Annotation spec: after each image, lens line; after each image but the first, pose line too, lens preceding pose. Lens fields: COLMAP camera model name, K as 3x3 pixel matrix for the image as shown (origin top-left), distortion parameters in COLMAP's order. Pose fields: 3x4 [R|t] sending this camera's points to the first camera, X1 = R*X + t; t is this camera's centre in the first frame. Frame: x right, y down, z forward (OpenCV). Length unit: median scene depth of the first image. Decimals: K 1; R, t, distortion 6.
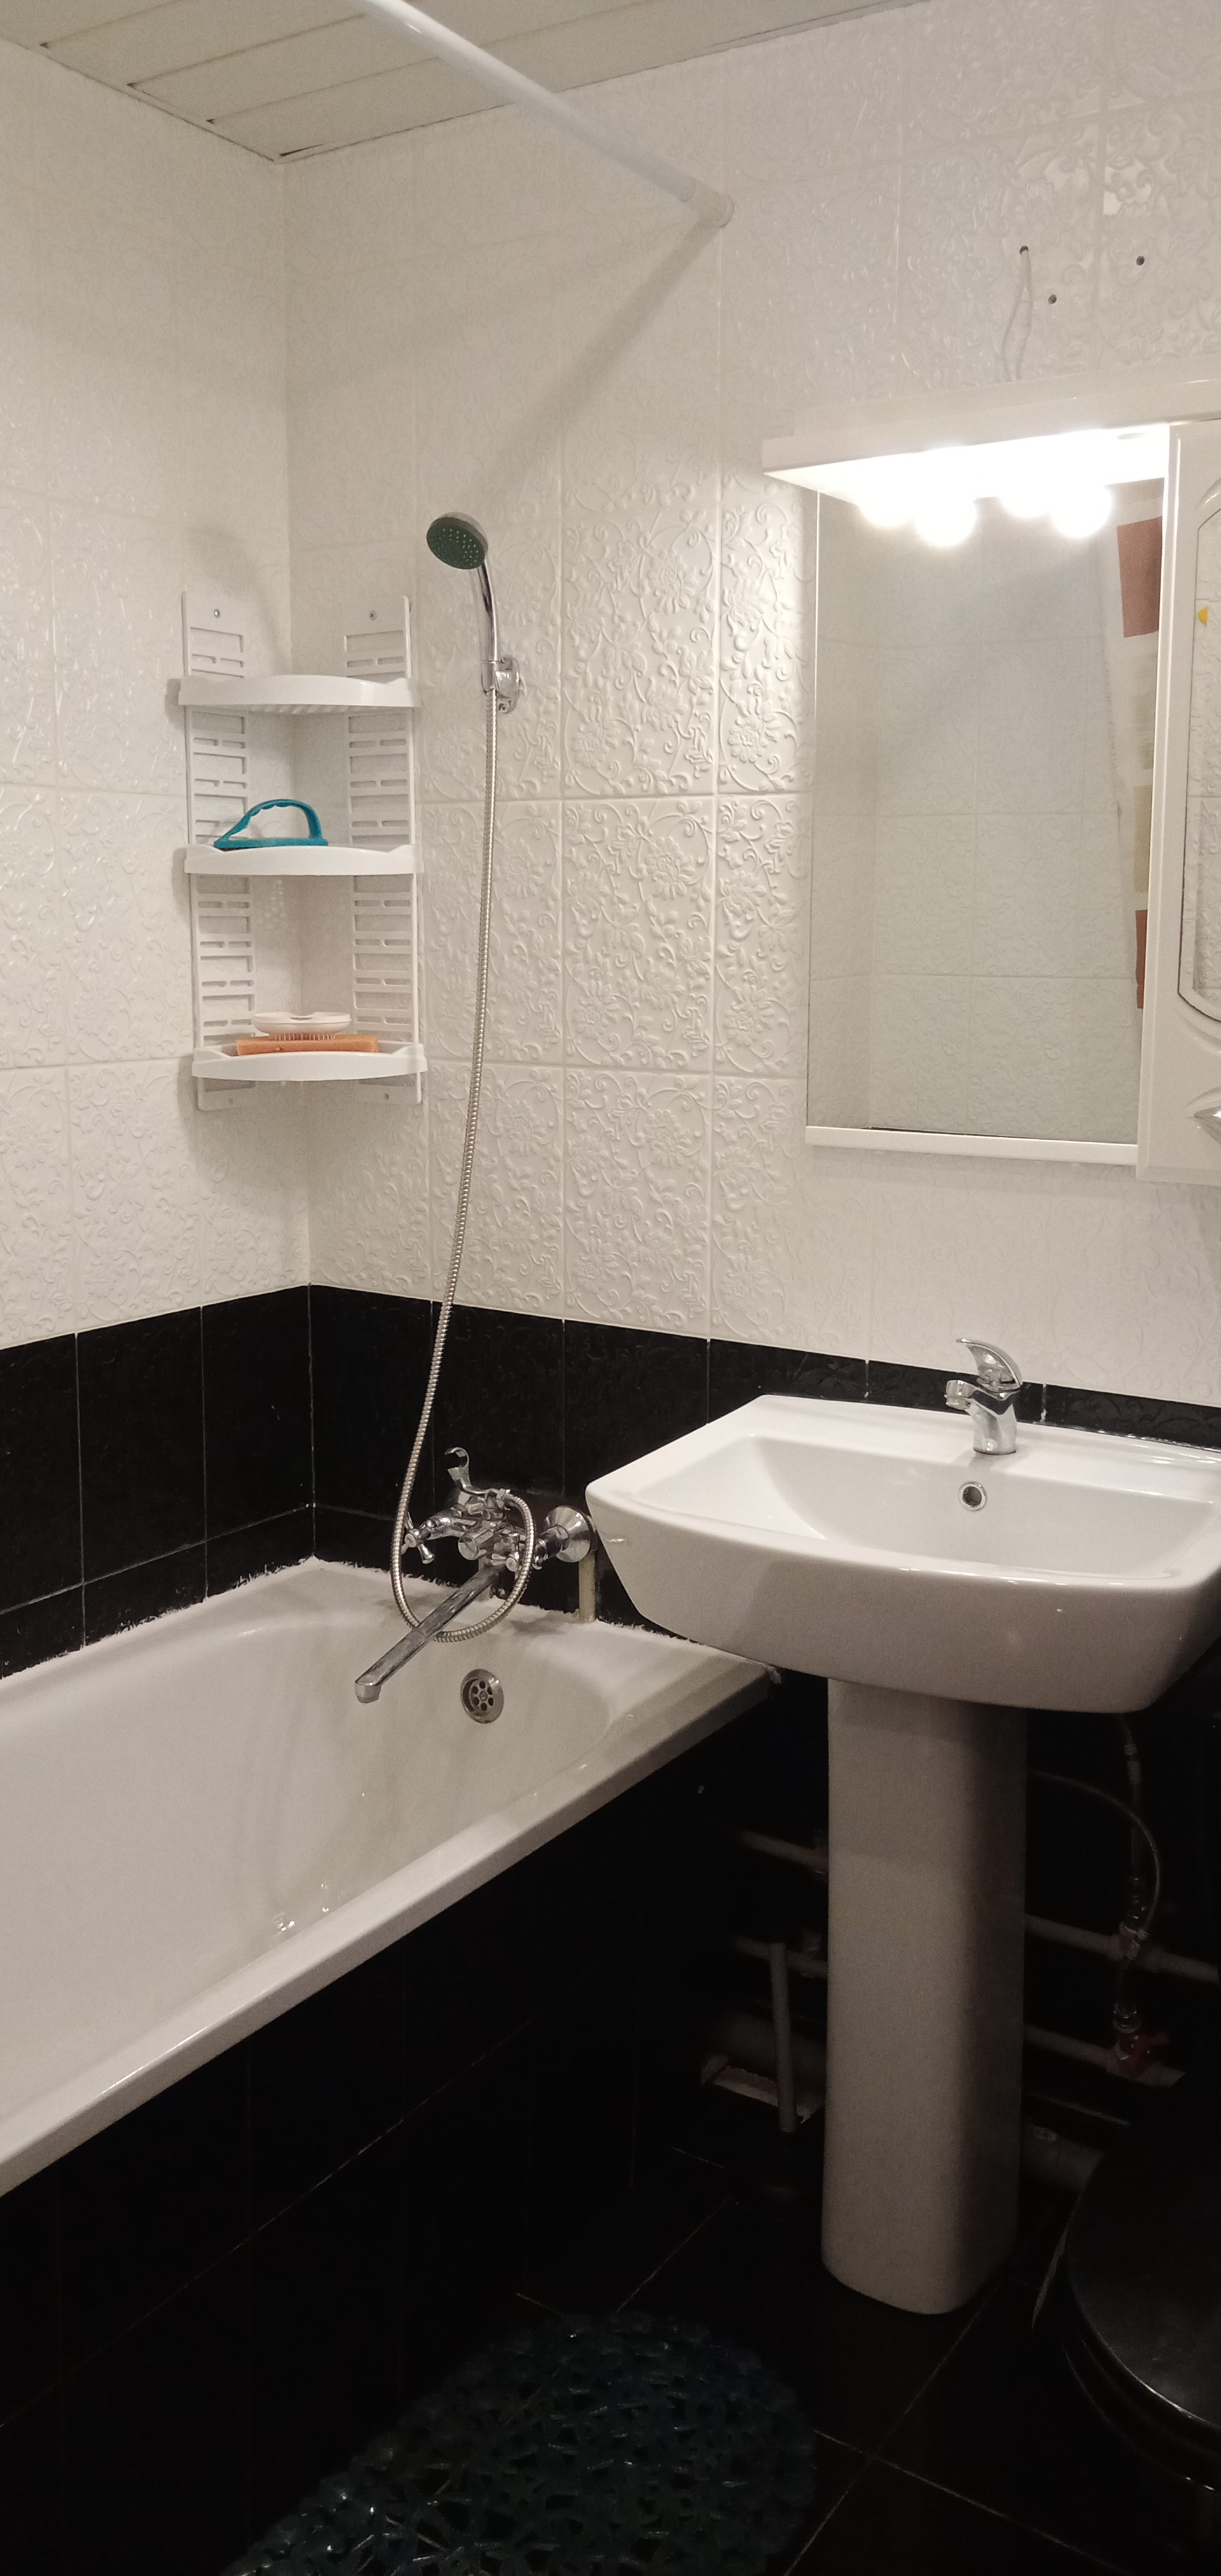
lens RADIAL K [[2024.7, 0, 608.2], [0, 2024.7, 1286.1], [0, 0, 1]] dist [0.016185, -0.041557]
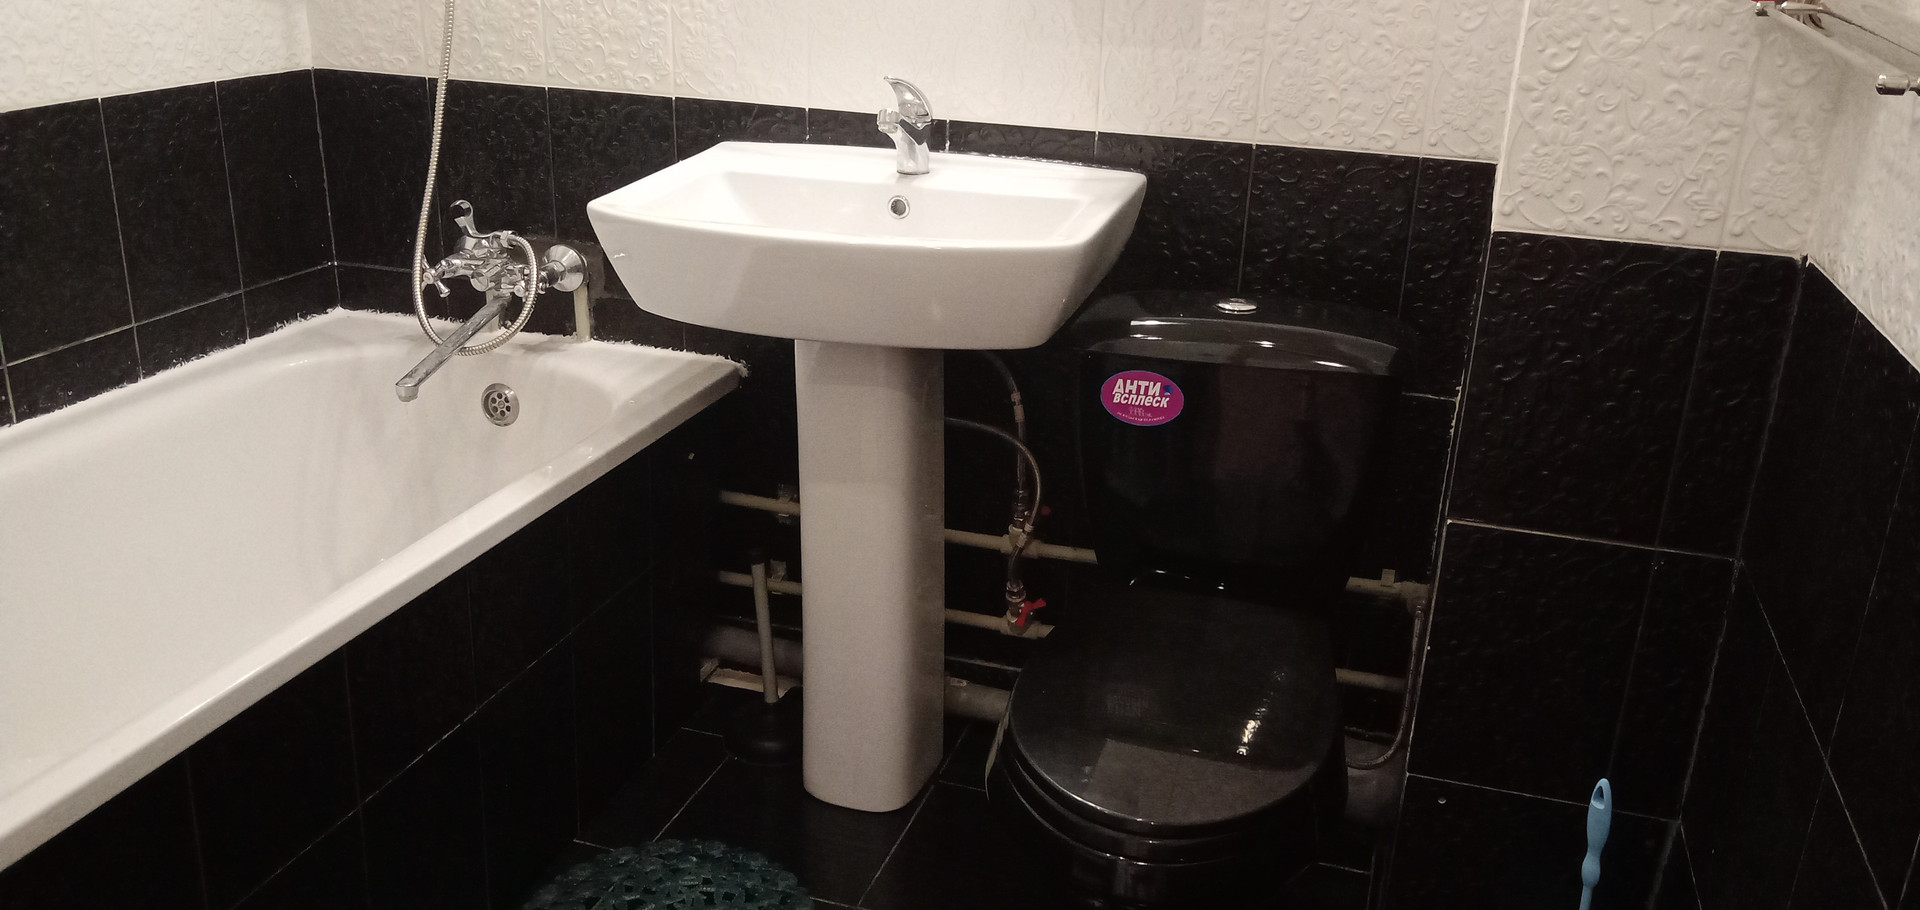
lens RADIAL K [[1509.2, 0, 954.0], [0, 1509.2, 466.3], [0, 0, 1]] dist [0.016185, -0.041557]
pose [[0.963066, -0.073985, 0.258901, -0.041998], [0.023566, 0.980981, 0.192667, 0.076628], [-0.268231, -0.179449, 0.946494, 0.055853]]
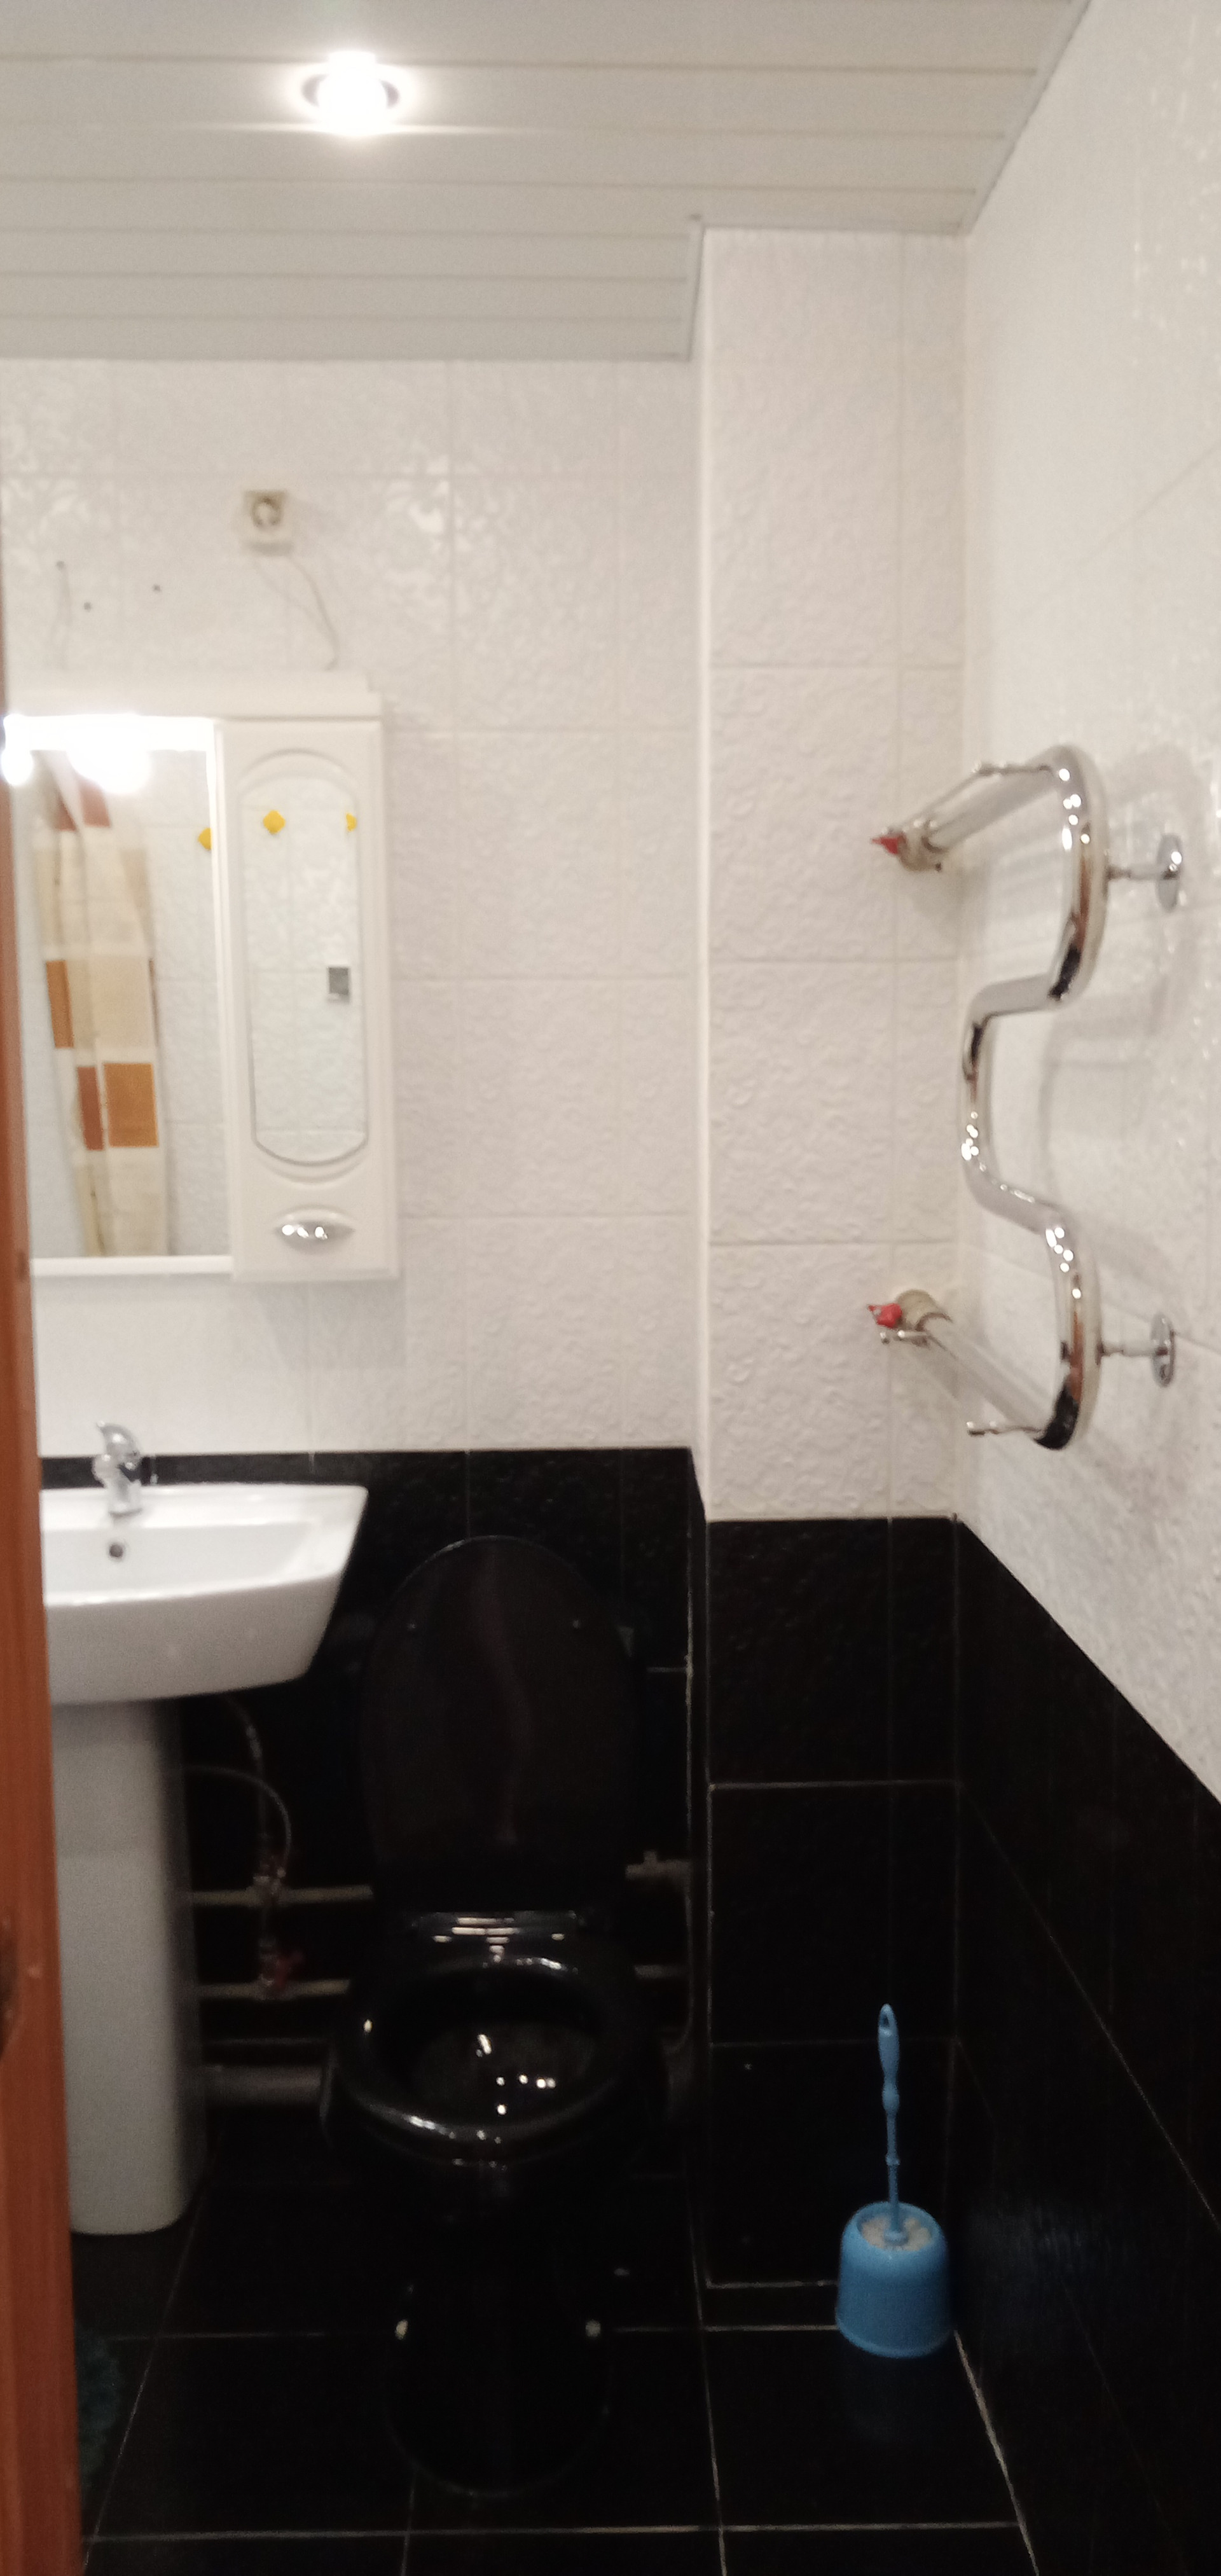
lens RADIAL K [[2024.7, 0, 603.5], [0, 2024.7, 1283.6], [0, 0, 1]] dist [0.016185, -0.041557]
pose [[0.816197, -0.080657, 0.572116, -0.252039], [0.118260, 0.992565, -0.028782, 0.012531], [-0.565541, 0.091151, 0.819668, -0.177158]]
